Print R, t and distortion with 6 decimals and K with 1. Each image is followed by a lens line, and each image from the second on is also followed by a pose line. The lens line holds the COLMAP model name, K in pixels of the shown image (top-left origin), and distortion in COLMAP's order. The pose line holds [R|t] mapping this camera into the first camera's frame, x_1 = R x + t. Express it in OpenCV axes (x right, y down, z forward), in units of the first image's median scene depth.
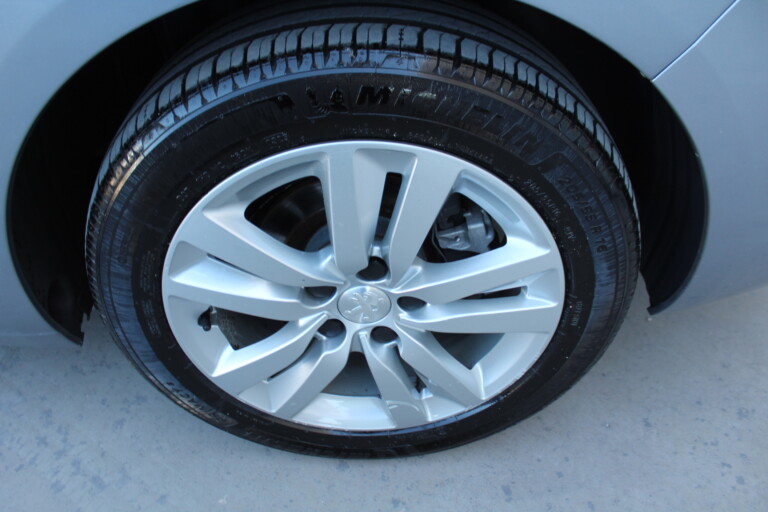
lens RADIAL K [[661.7, 0, 384.0], [0, 661.7, 256.0], [0, 0, 1]] dist [-0.155531, 0.157210]
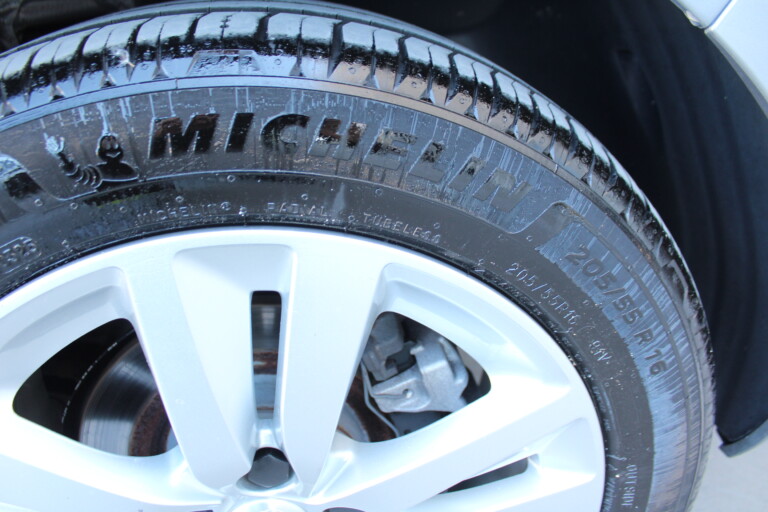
lens RADIAL K [[661.7, 0, 384.0], [0, 661.7, 256.0], [0, 0, 1]] dist [-0.155531, 0.157210]
pose [[0.987031, -0.144227, 0.070483, 0.073047], [0.156544, 0.962004, -0.223700, -0.017244], [-0.035541, 0.231832, 0.972106, 0.438007]]
